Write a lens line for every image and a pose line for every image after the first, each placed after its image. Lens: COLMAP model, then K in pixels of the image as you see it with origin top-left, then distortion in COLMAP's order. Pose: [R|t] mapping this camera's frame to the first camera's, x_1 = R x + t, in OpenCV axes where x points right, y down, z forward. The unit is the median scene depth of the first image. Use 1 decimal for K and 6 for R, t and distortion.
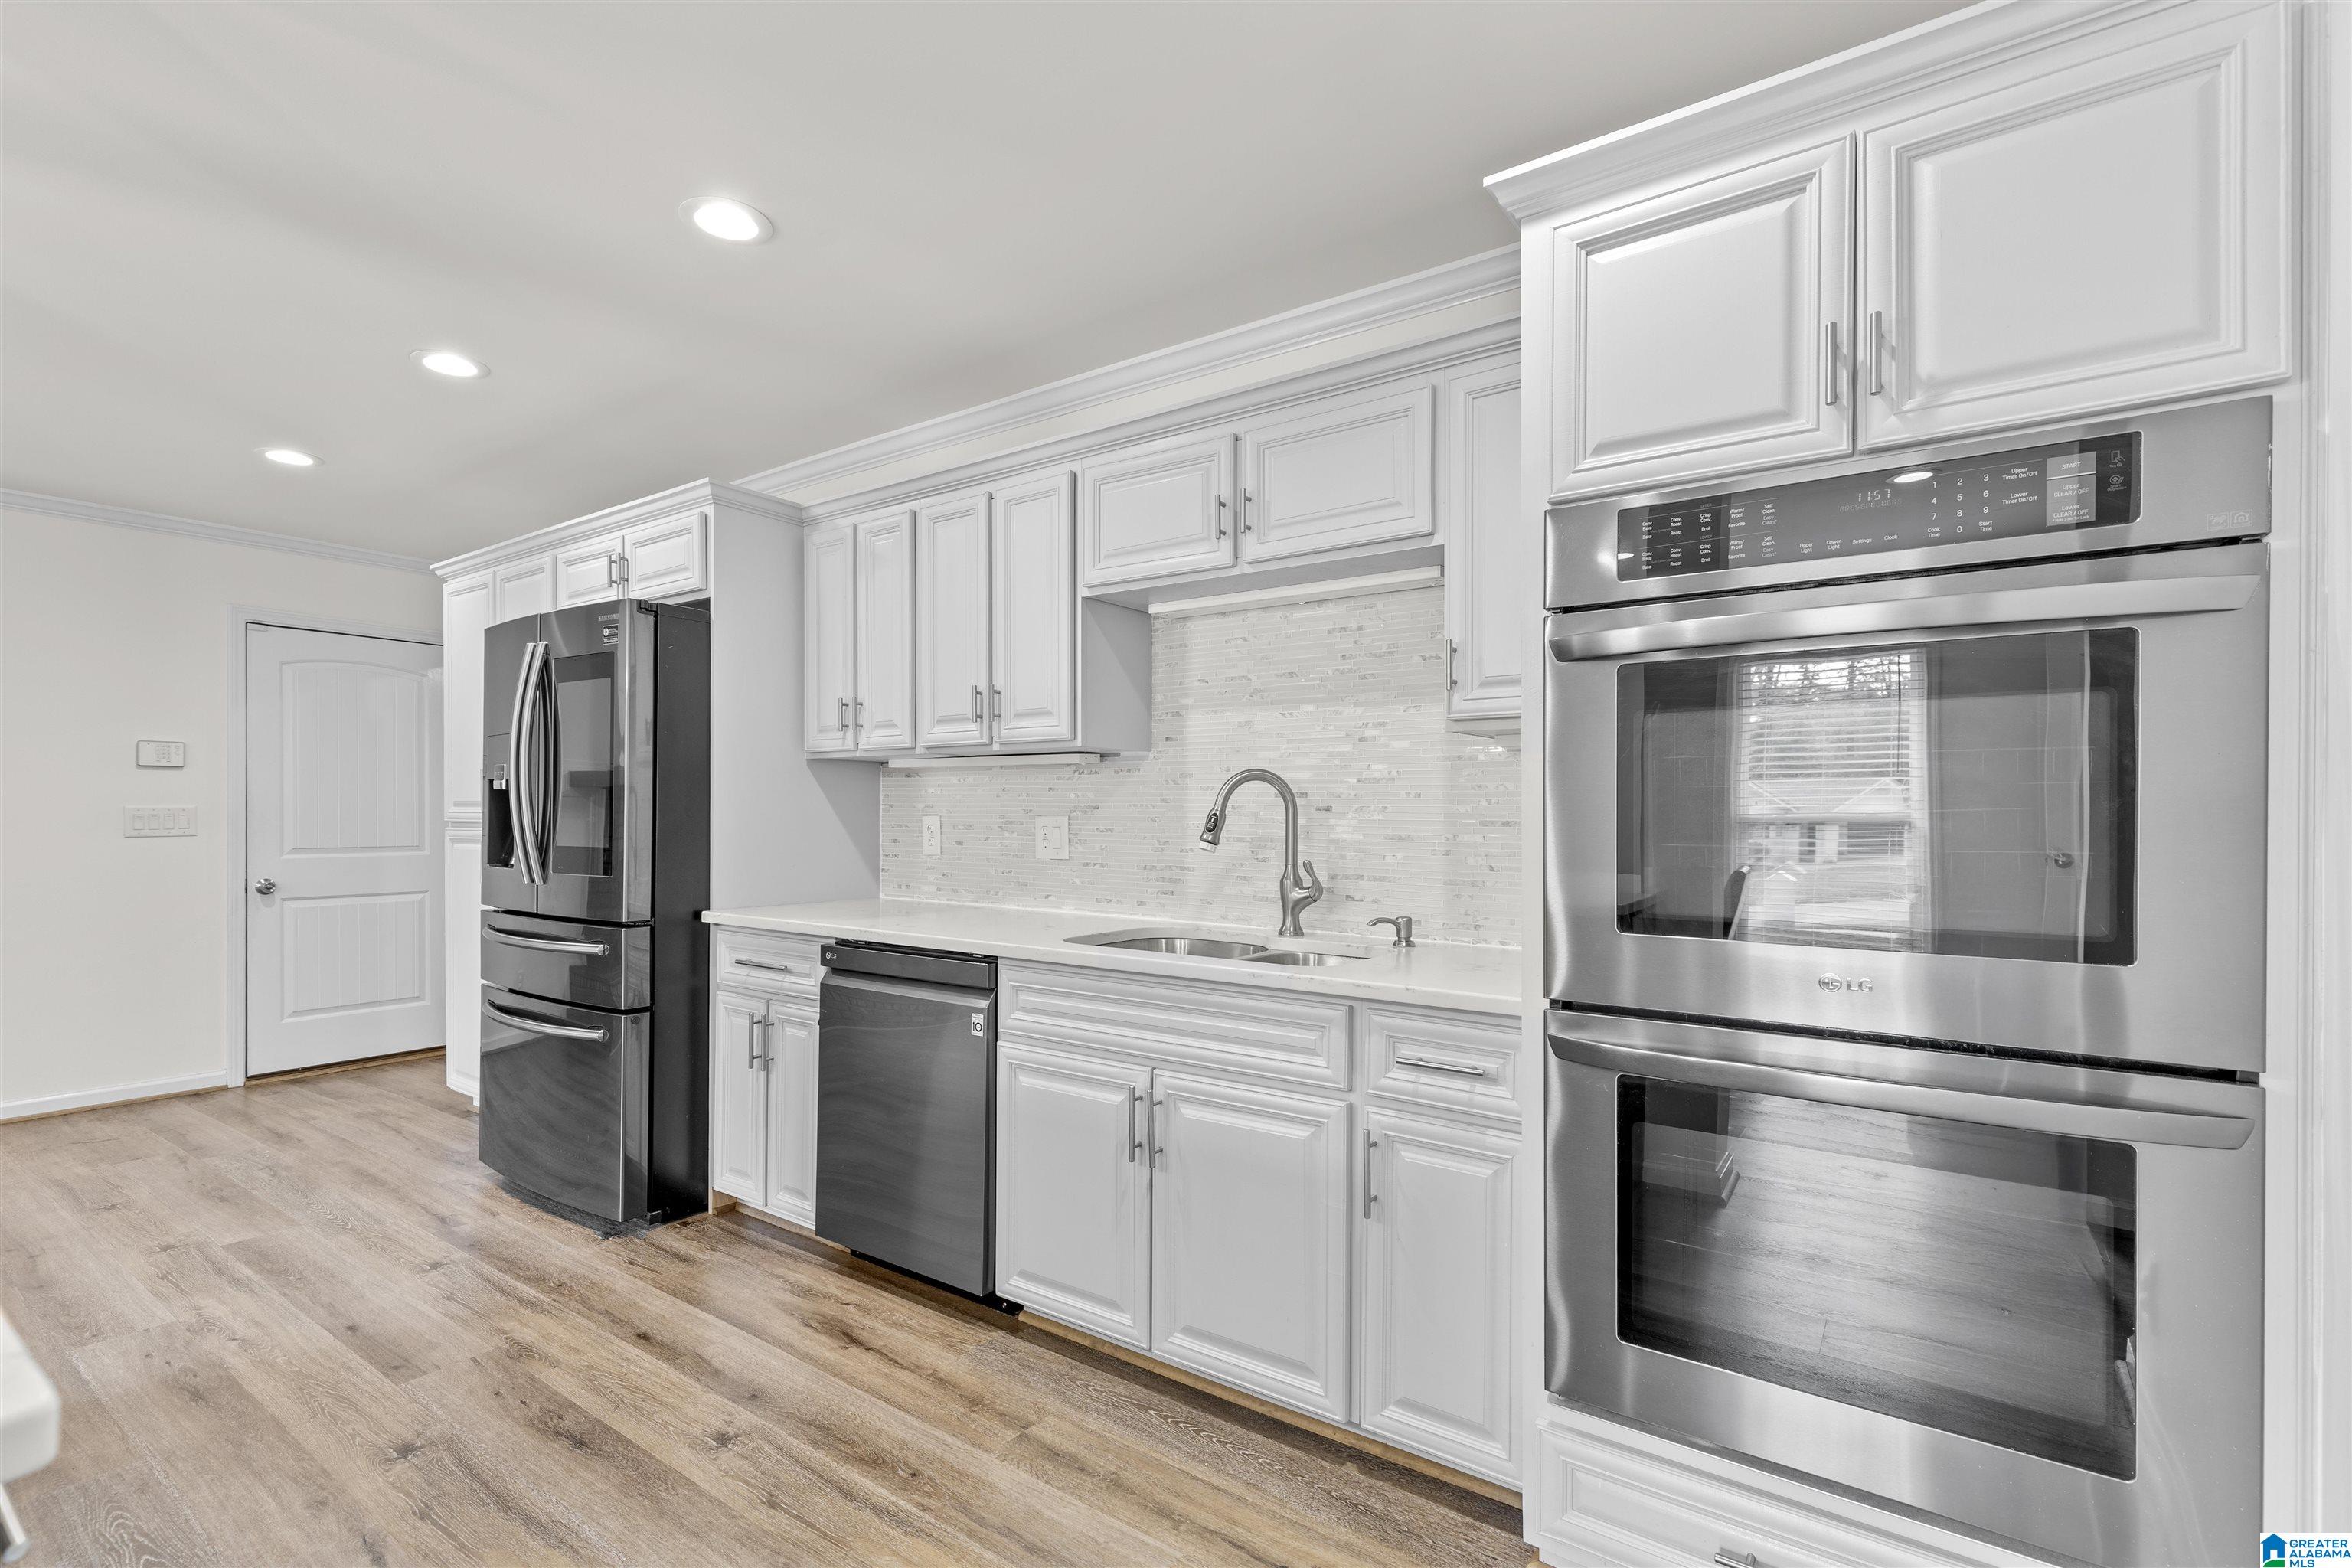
lens RADIAL K [[1072.1, 0, 1176.9], [0, 1072.1, 802.9], [0, 0, 1]] dist [0.003329, 0.000532]
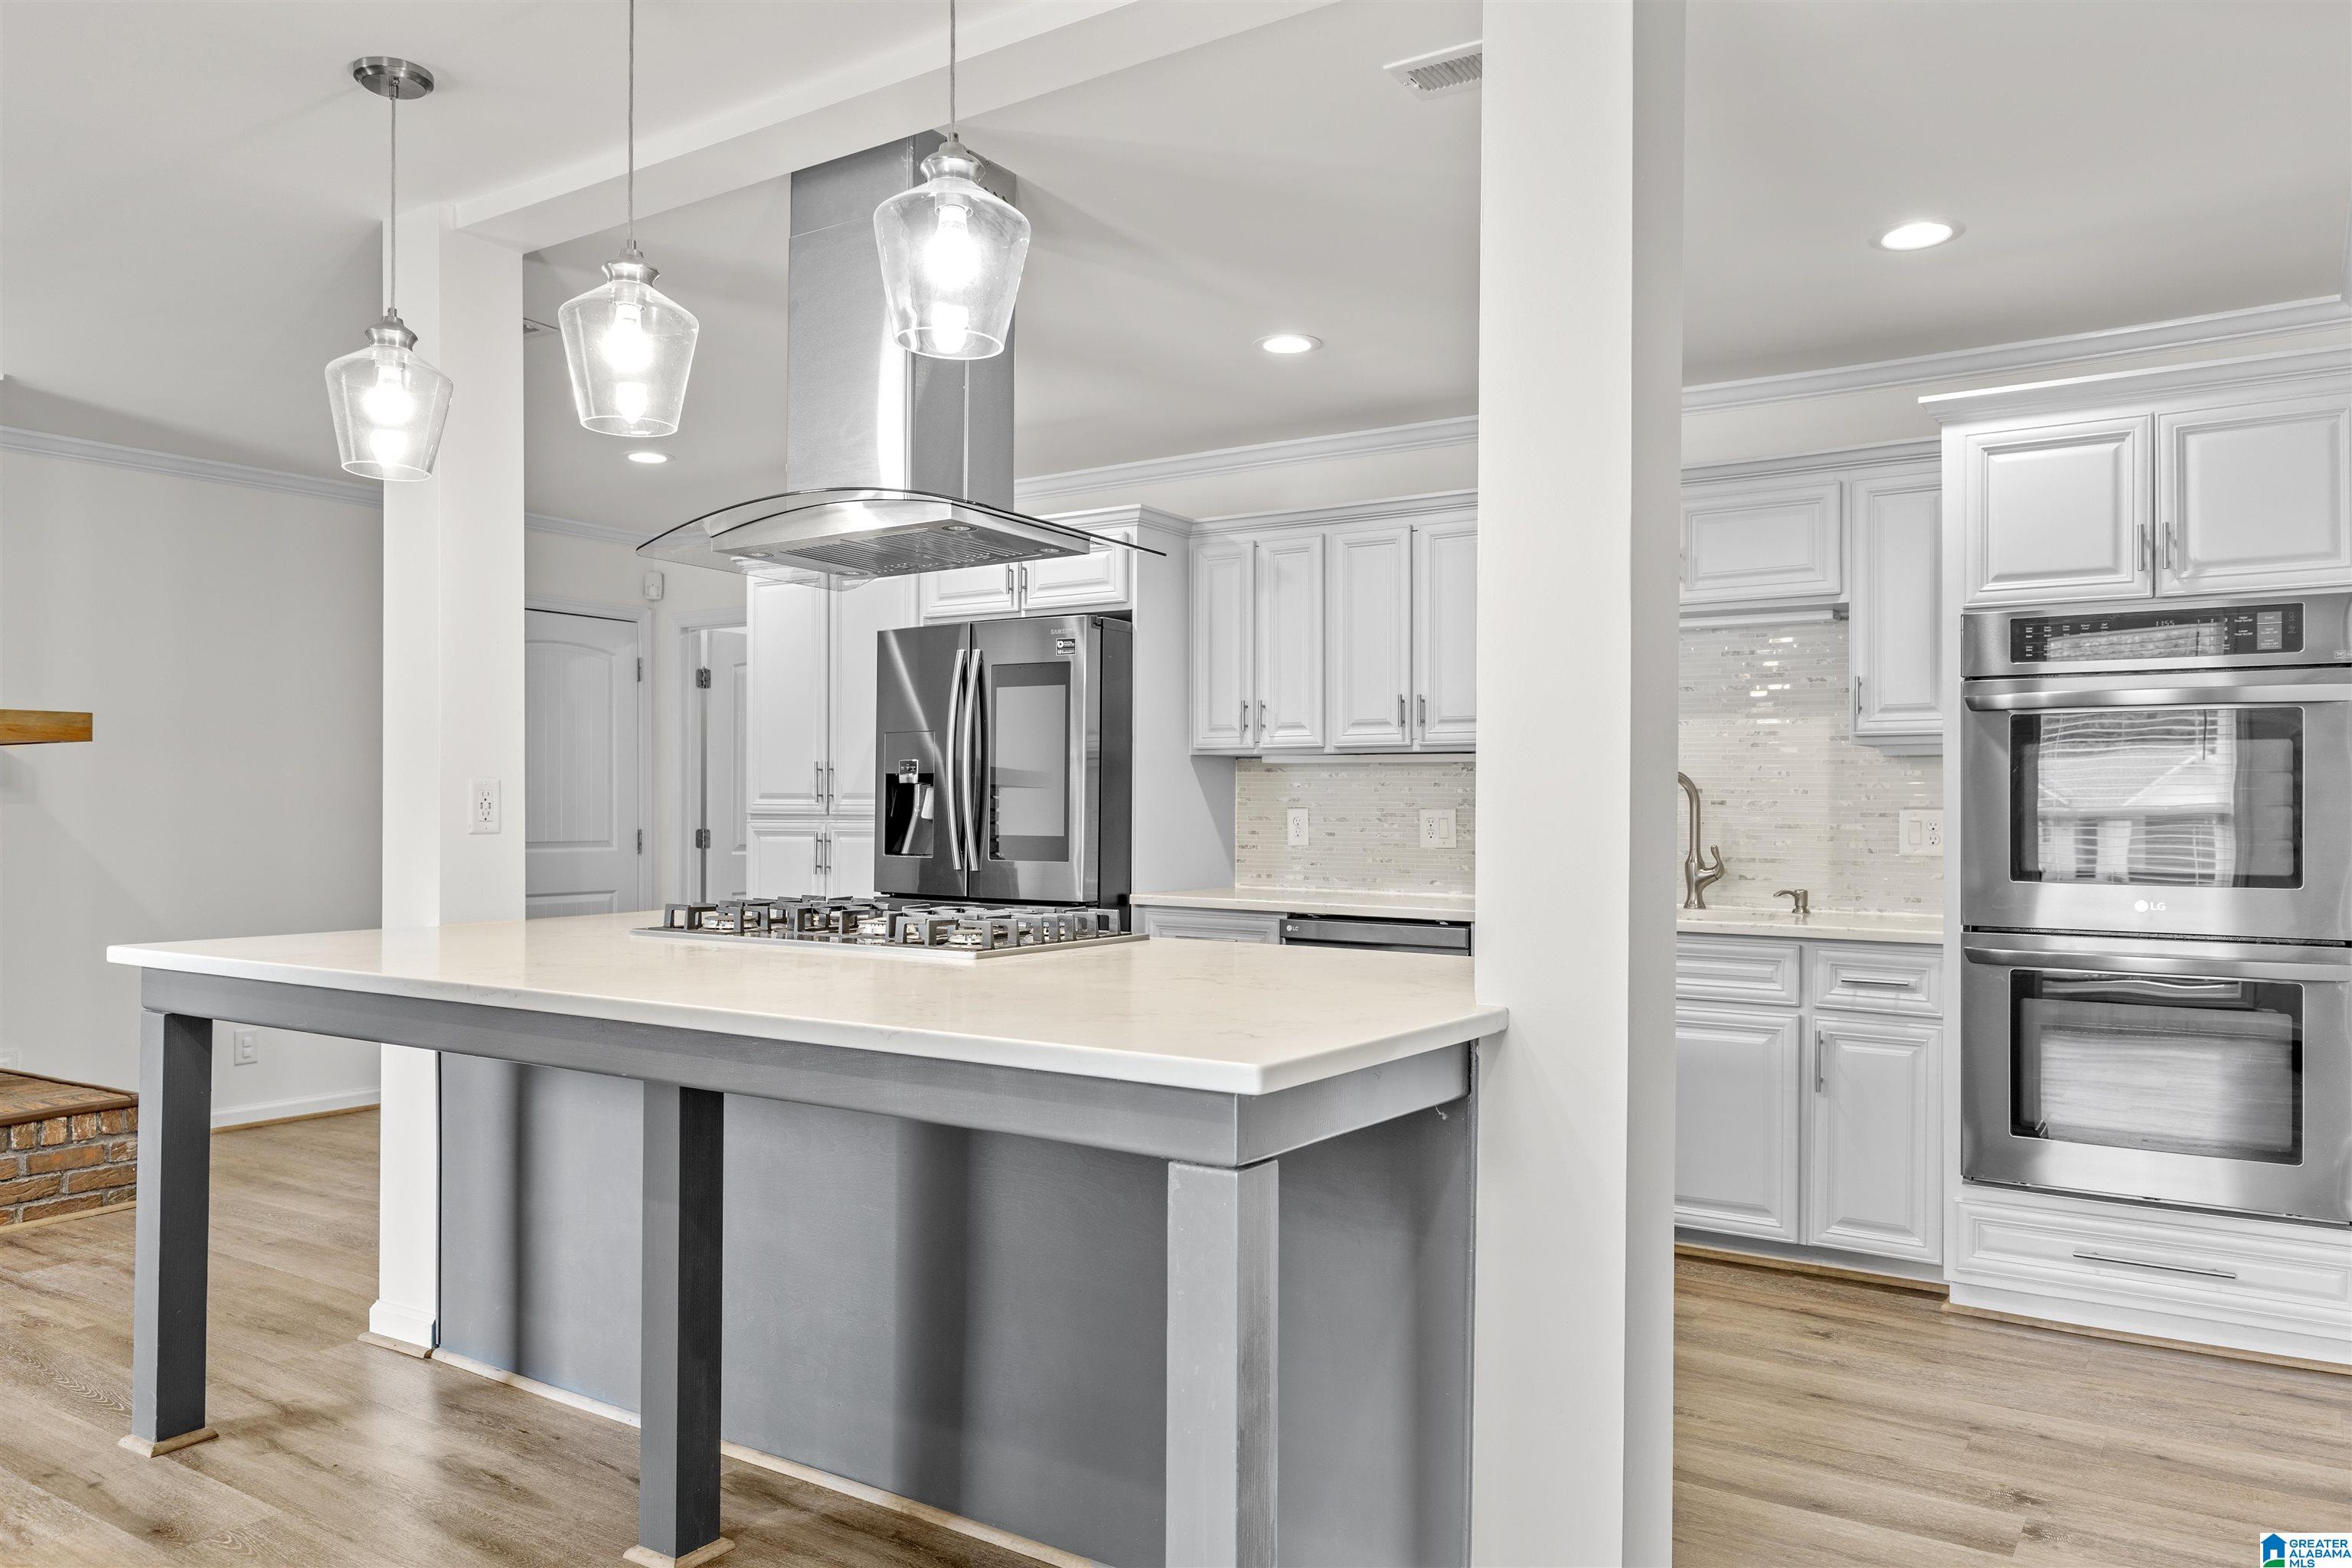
lens RADIAL K [[1638.9, 0, 1174.2], [0, 1638.9, 779.6], [0, 0, 1]] dist [-0.002453, -0.004433]
pose [[0.999808, 0.000878, 0.019551, -0.531490], [-0.000766, 0.999983, -0.005777, -0.009785], [-0.019556, 0.005761, 0.999792, -0.852715]]
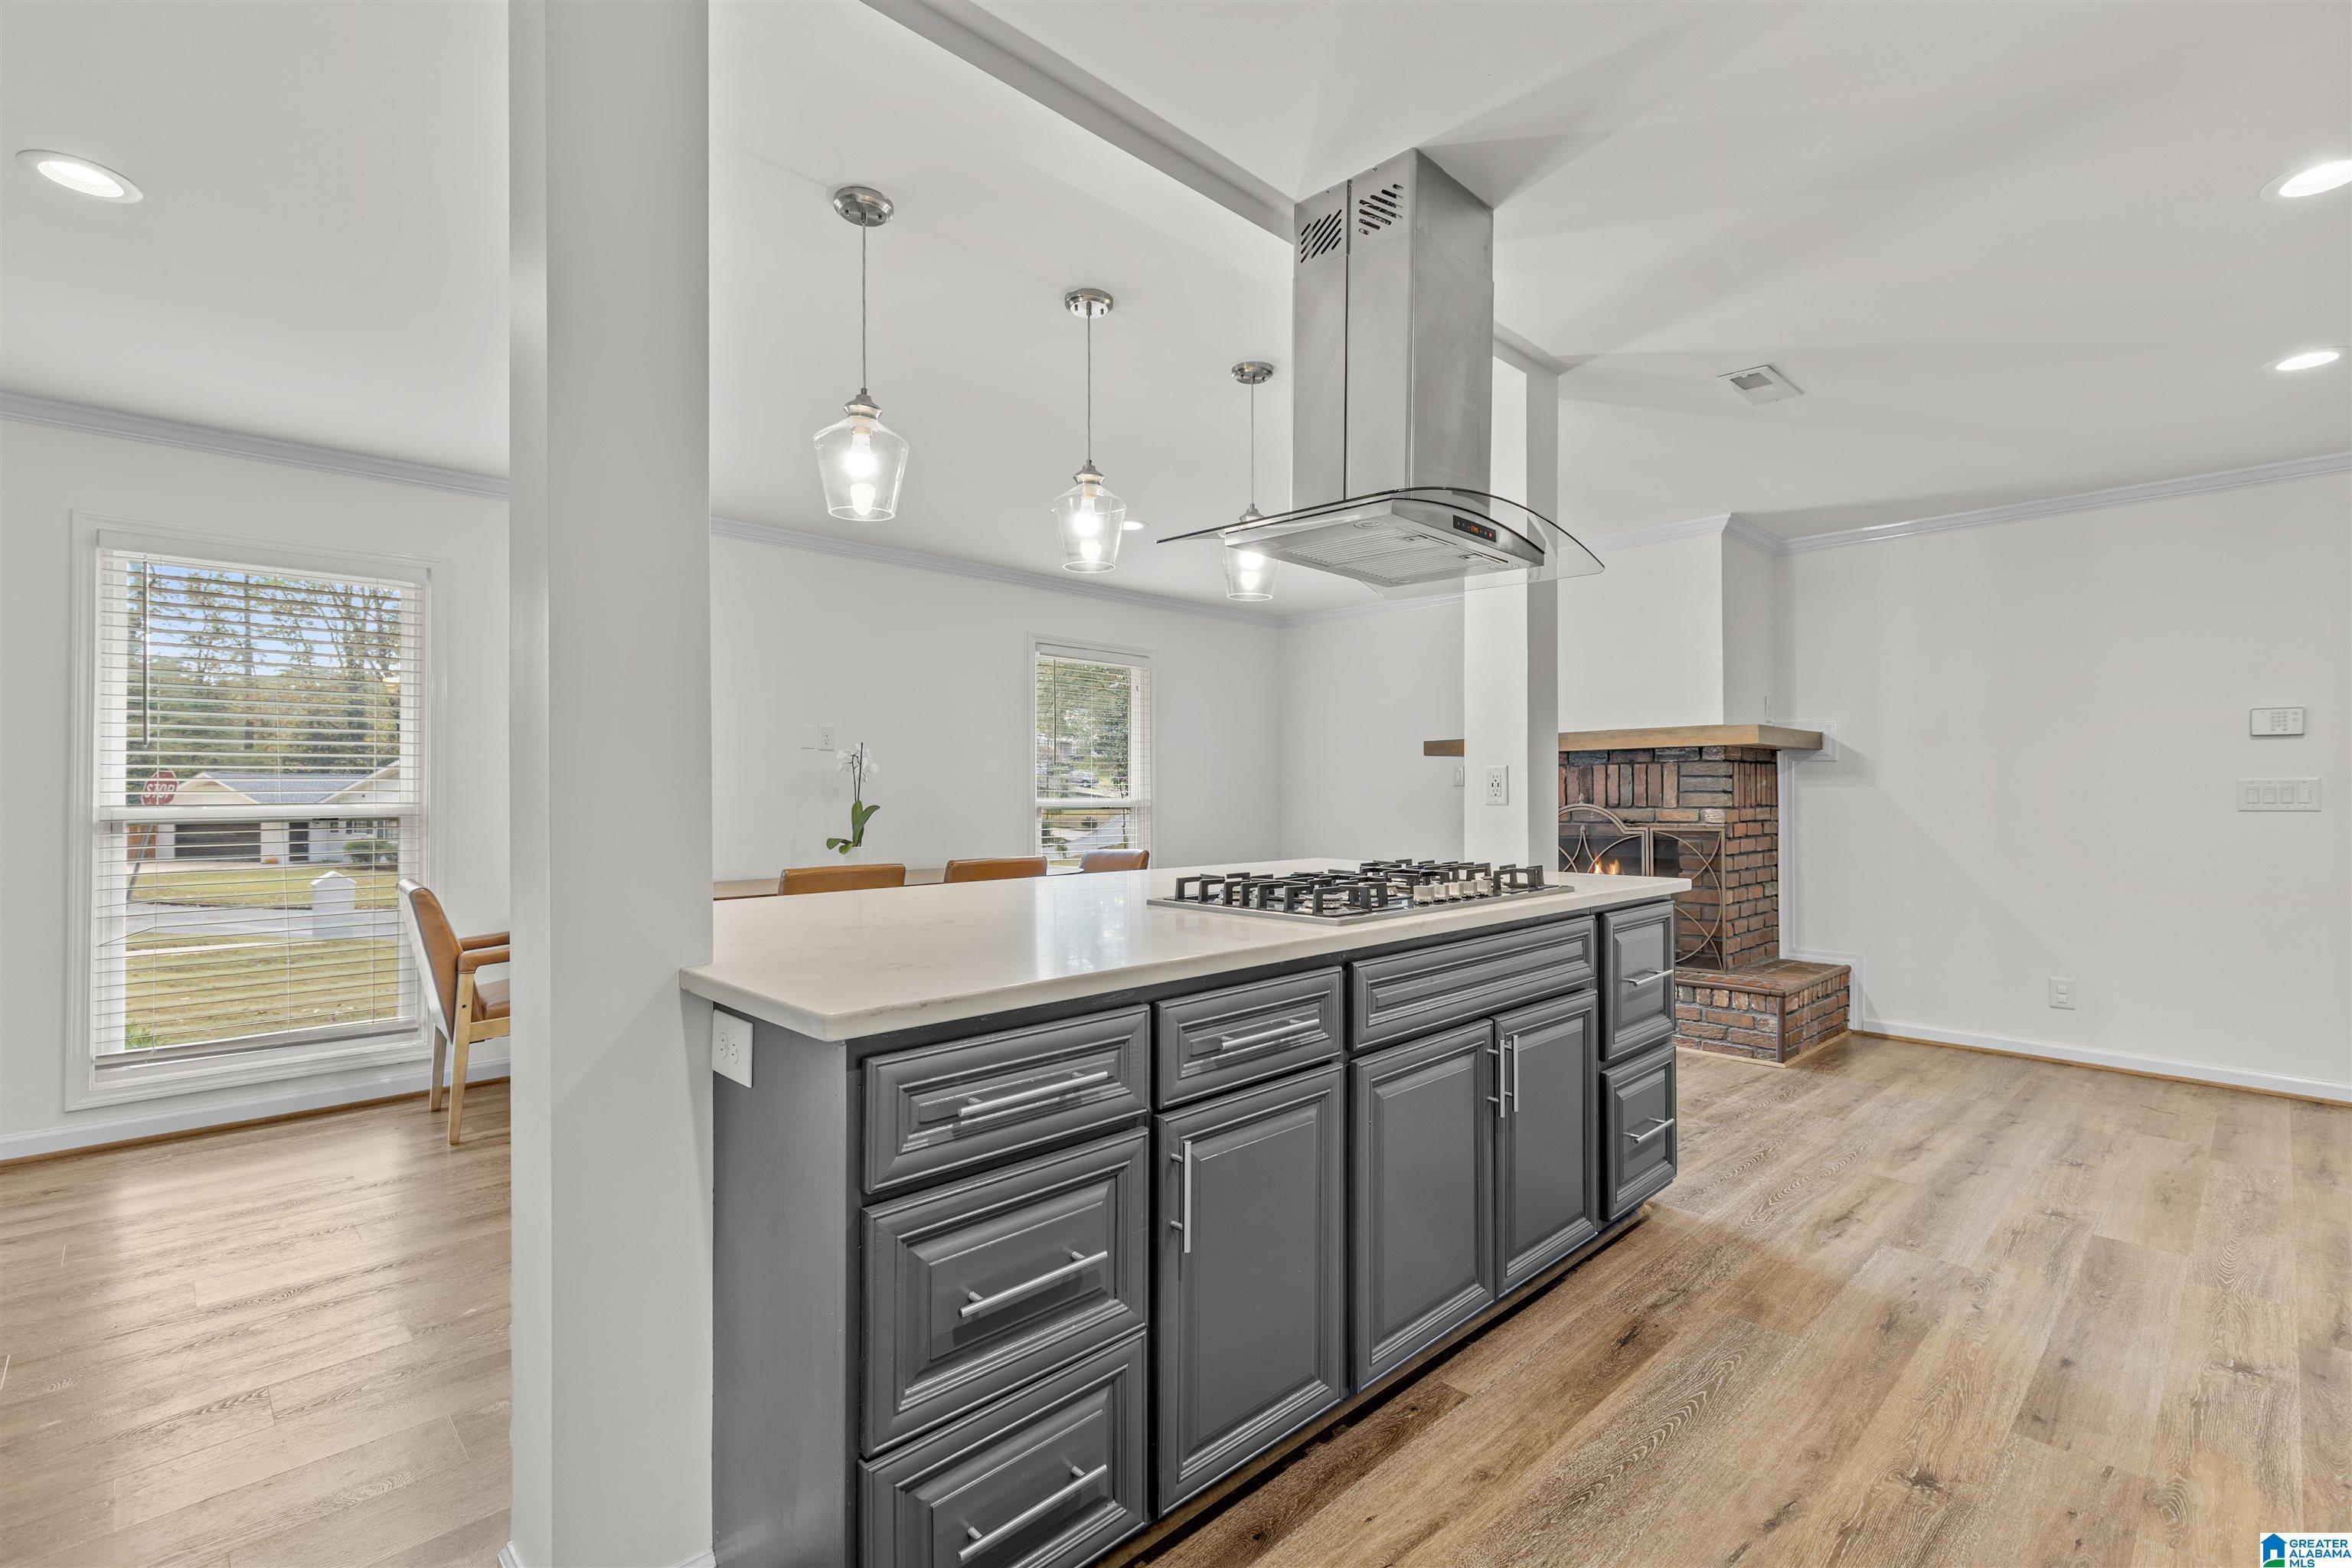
lens RADIAL K [[1072.1, 0, 1183.6], [0, 1072.1, 787.9], [0, 0, 1]] dist [0.003329, 0.000532]
pose [[-0.169816, 0.000074, -0.985476, 0.295841], [0.002265, 0.999997, -0.000315, 0.023610], [0.985473, -0.002285, -0.169816, 0.587061]]
